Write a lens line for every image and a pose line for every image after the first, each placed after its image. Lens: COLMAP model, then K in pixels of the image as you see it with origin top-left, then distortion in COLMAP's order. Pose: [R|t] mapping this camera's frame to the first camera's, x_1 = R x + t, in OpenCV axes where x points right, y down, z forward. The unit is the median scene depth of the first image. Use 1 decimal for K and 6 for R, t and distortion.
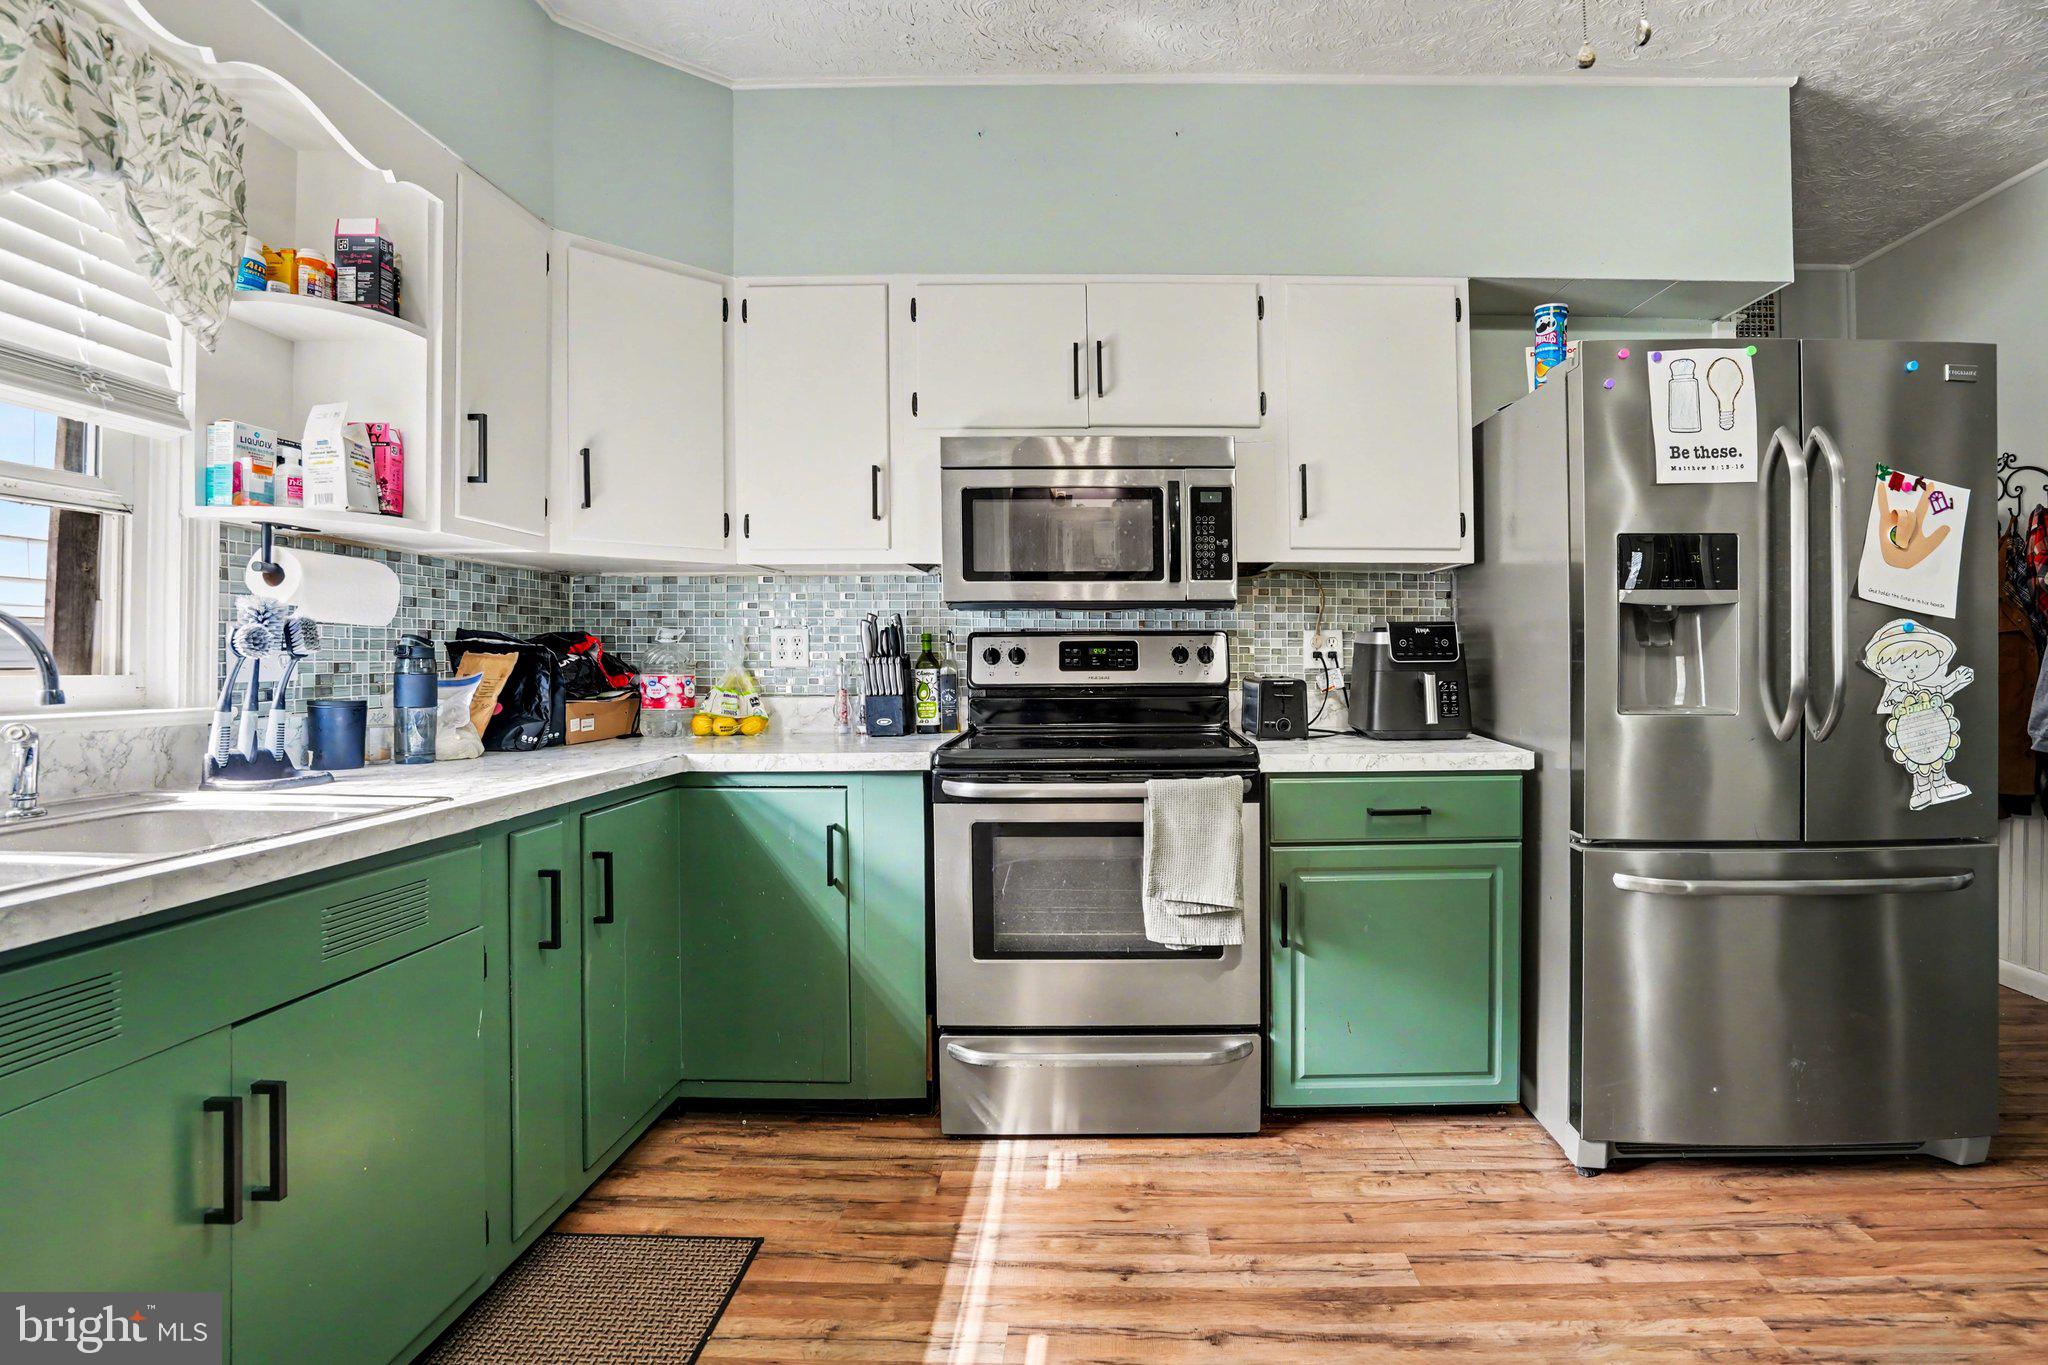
lens RADIAL K [[1003.7, 0, 1019.1], [0, 1003.7, 645.1], [0, 0, 1]] dist [-0.053965, 0.019763]
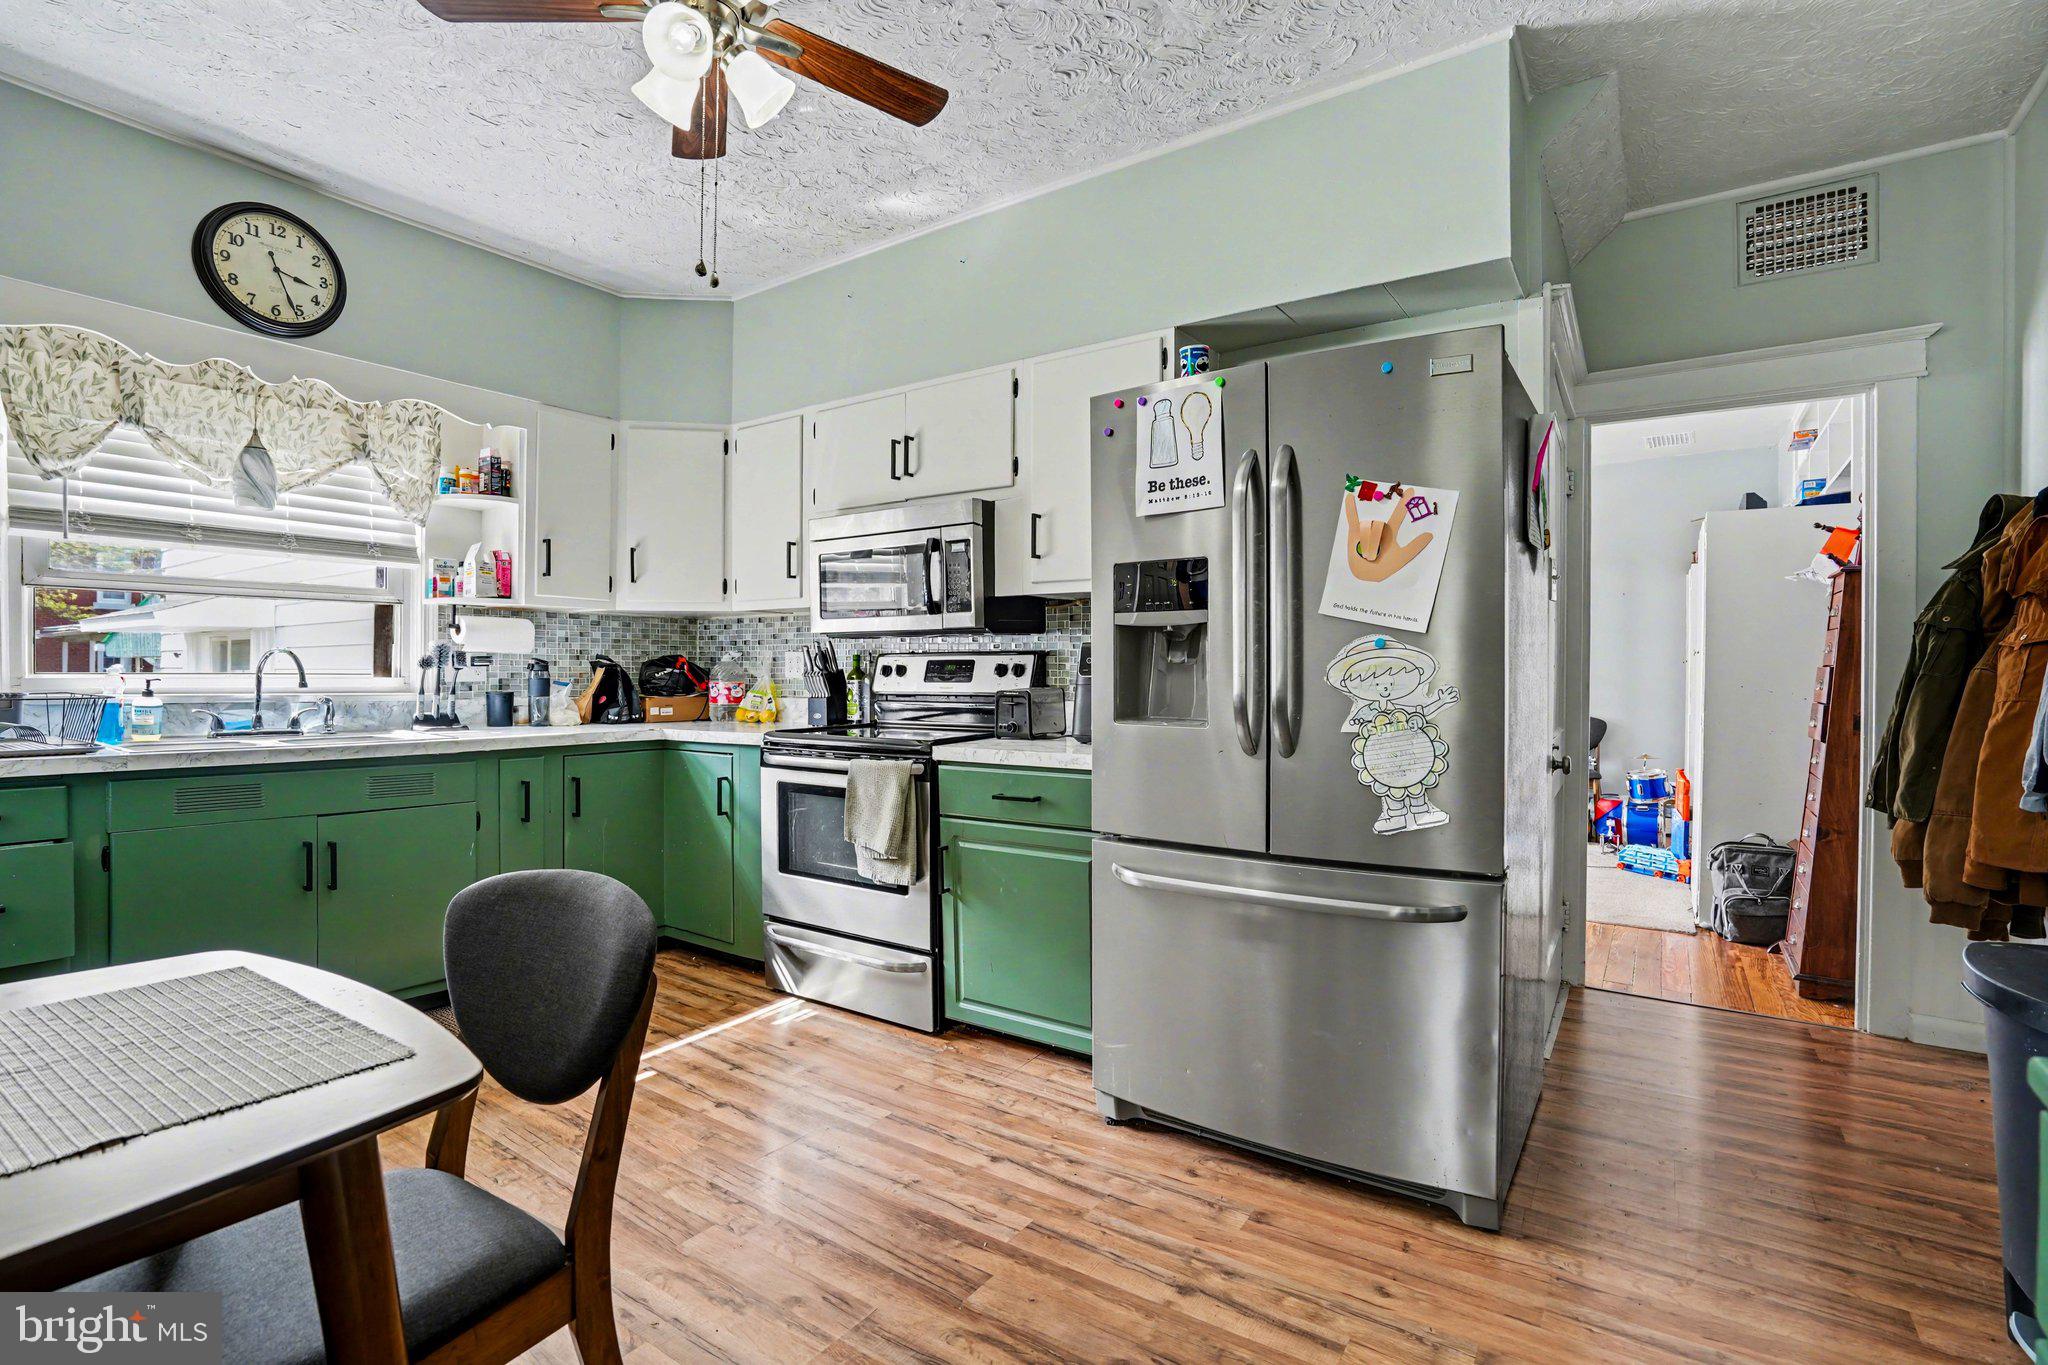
lens RADIAL K [[966.7, 0, 1024.0], [0, 966.7, 682.5], [0, 0, 1]] dist [-0.051684, 0.000103]
pose [[0.824157, 0.010196, -0.566270, 1.157258], [0.001768, 0.999787, 0.020575, 0.000386], [0.566359, -0.017958, 0.823963, 0.025770]]
